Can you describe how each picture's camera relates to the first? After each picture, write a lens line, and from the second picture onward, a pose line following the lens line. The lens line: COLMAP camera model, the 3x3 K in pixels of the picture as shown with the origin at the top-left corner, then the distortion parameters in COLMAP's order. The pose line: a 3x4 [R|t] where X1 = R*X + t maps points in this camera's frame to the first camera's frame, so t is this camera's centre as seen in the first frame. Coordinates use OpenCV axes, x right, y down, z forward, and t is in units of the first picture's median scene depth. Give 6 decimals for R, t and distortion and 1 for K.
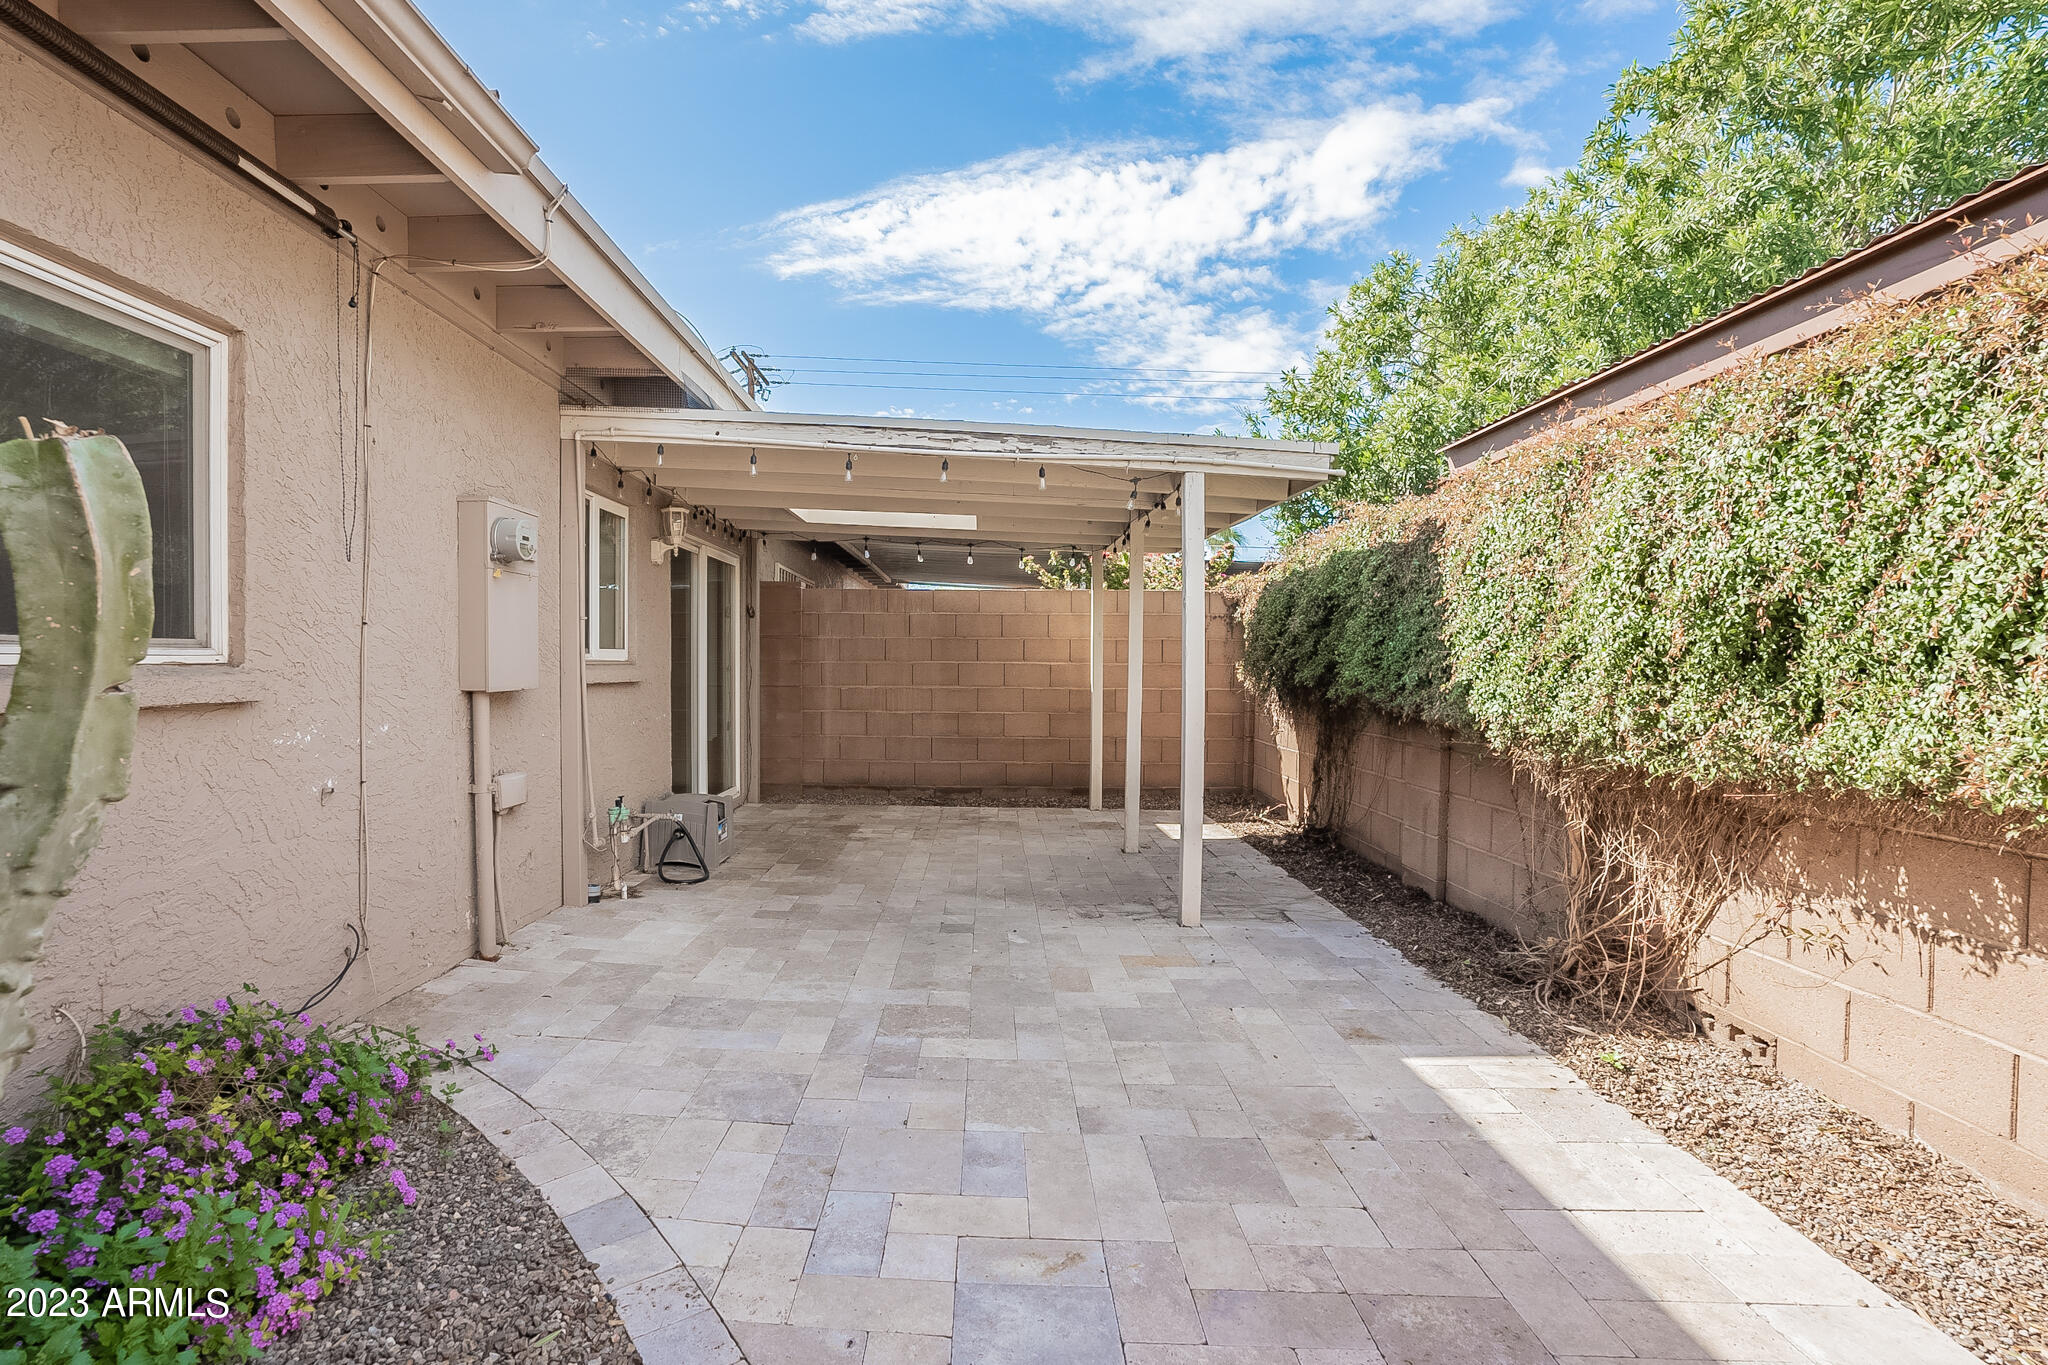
lens RADIAL K [[967.8, 0, 1013.2], [0, 967.8, 685.2], [0, 0, 1]] dist [-0.060915, 0.025648]
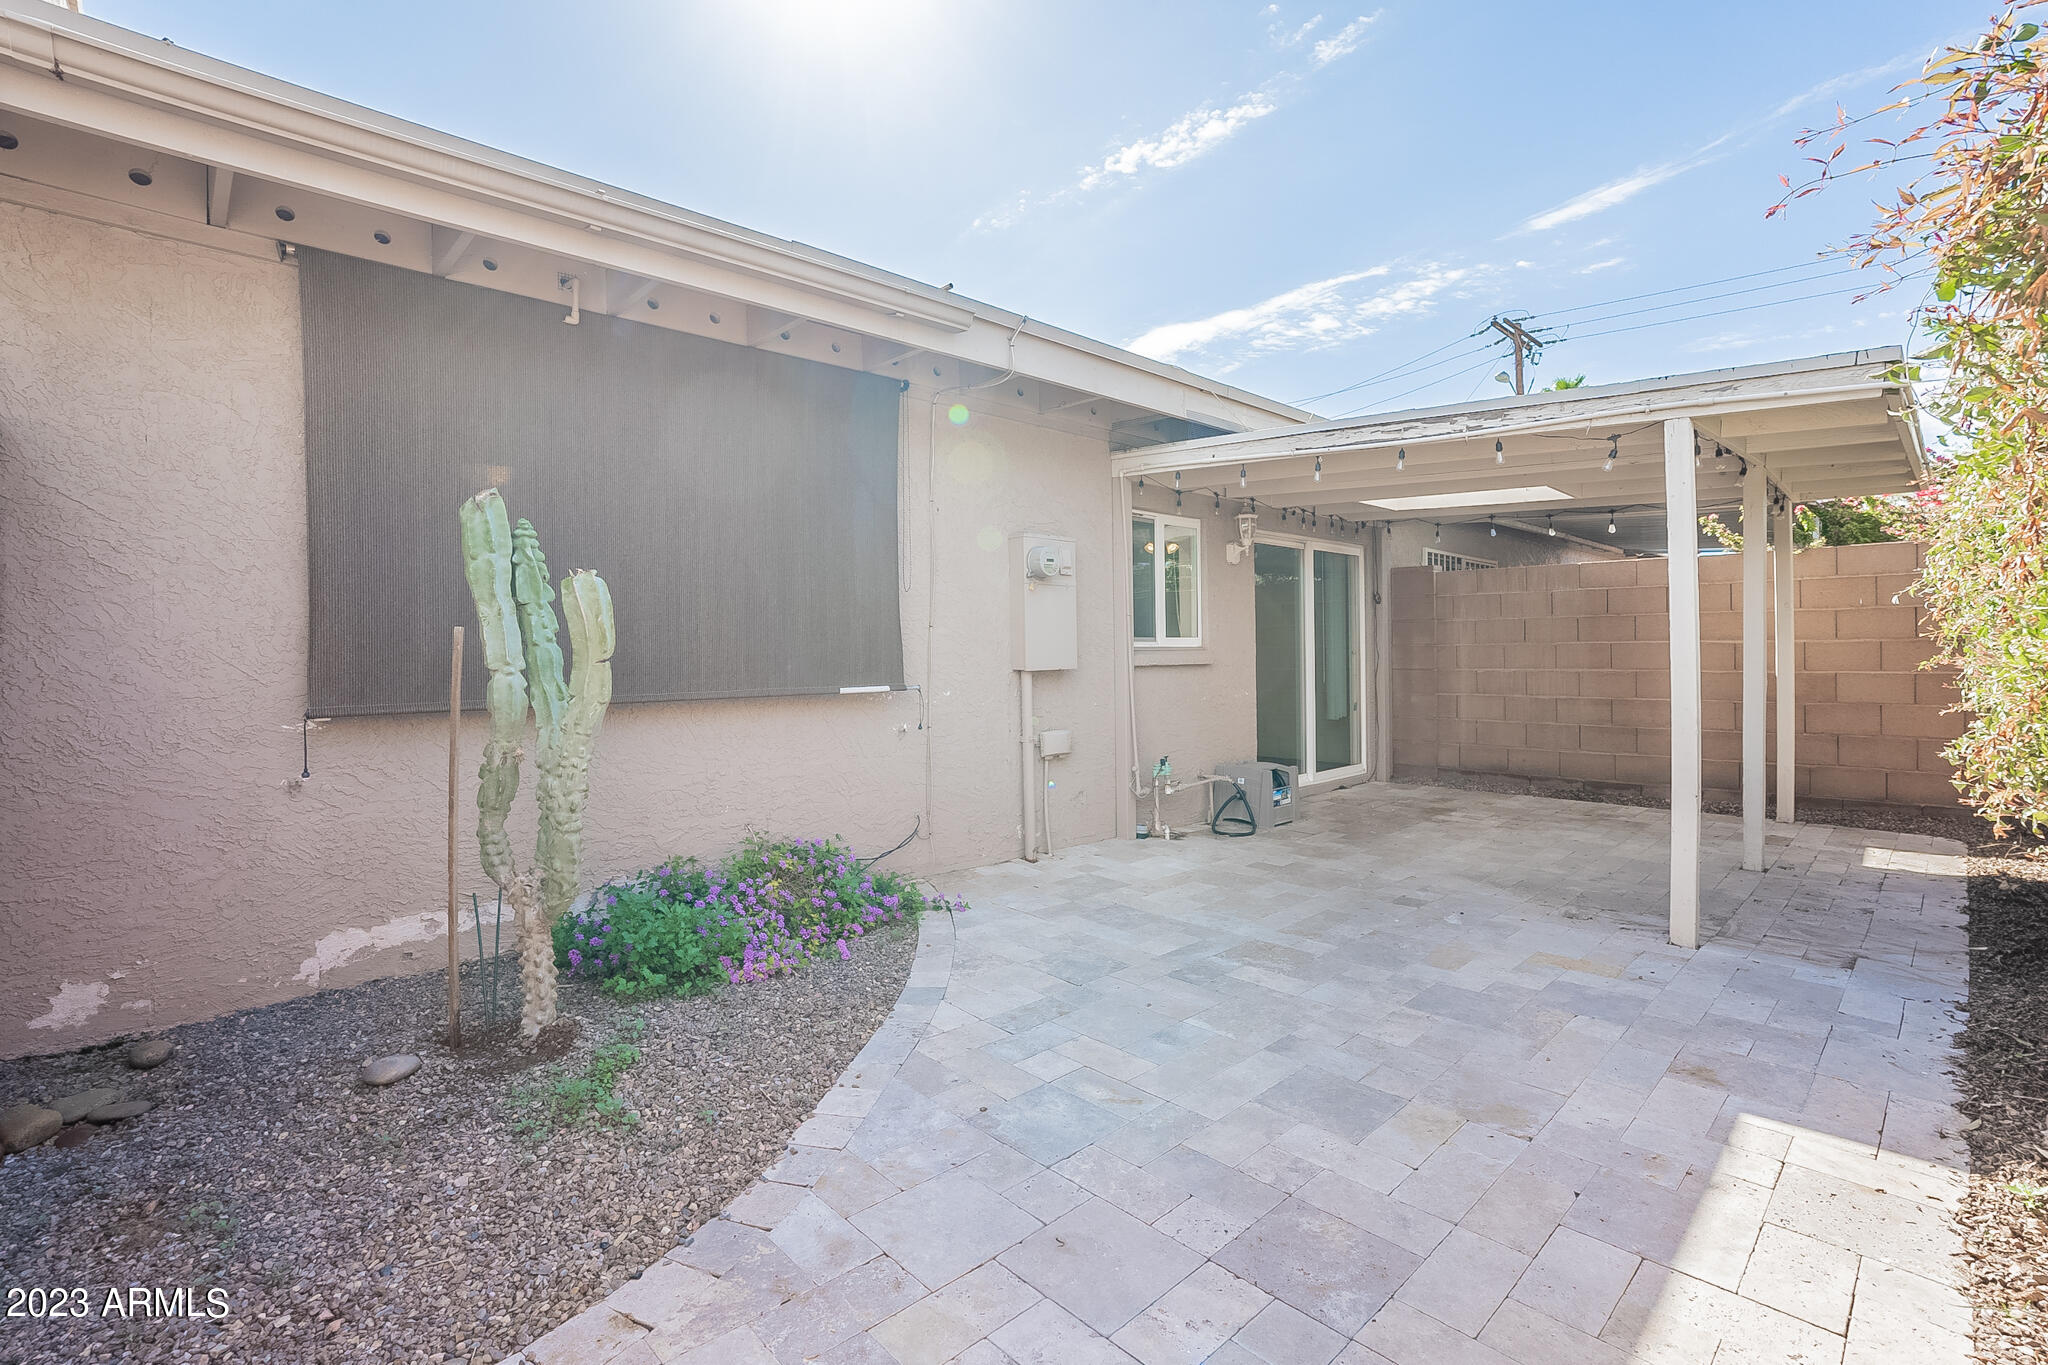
lens RADIAL K [[975.6, 0, 1022.4], [0, 975.6, 656.8], [0, 0, 1]] dist [-0.060314, 0.027413]
pose [[0.698468, -0.009601, -0.715577, 0.392146], [-0.001053, 0.999895, -0.014444, 0.005940], [0.715641, 0.010843, 0.698384, -0.016818]]
